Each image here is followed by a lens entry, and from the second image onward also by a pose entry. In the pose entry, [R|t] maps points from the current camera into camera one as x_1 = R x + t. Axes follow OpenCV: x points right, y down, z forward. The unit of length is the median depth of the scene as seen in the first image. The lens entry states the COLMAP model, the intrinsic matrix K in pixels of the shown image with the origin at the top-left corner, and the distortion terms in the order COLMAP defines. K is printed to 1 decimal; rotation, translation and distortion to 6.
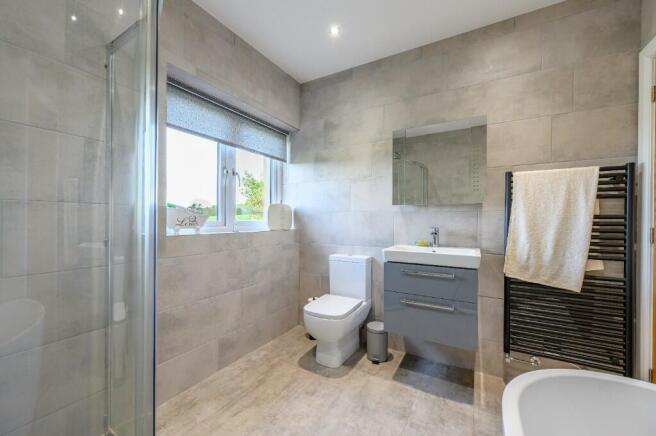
lens RADIAL K [[259.1, 0, 329.2], [0, 259.1, 219.1], [0, 0, 1]] dist [0.000547, 0.000048]
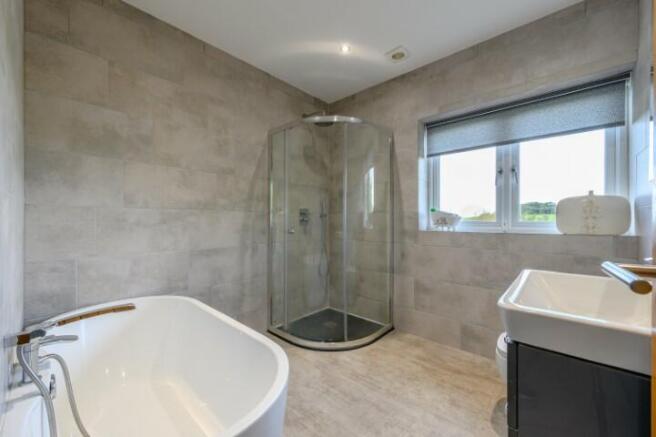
lens RADIAL K [[256.8, 0, 330.0], [0, 256.8, 220.4], [0, 0, 1]] dist [0.001311, 0.000172]
pose [[-0.208974, -0.009950, -0.977871, 0.867704], [-0.003627, 0.999949, -0.009400, 0.019027], [0.977915, 0.001582, -0.208999, 0.698098]]
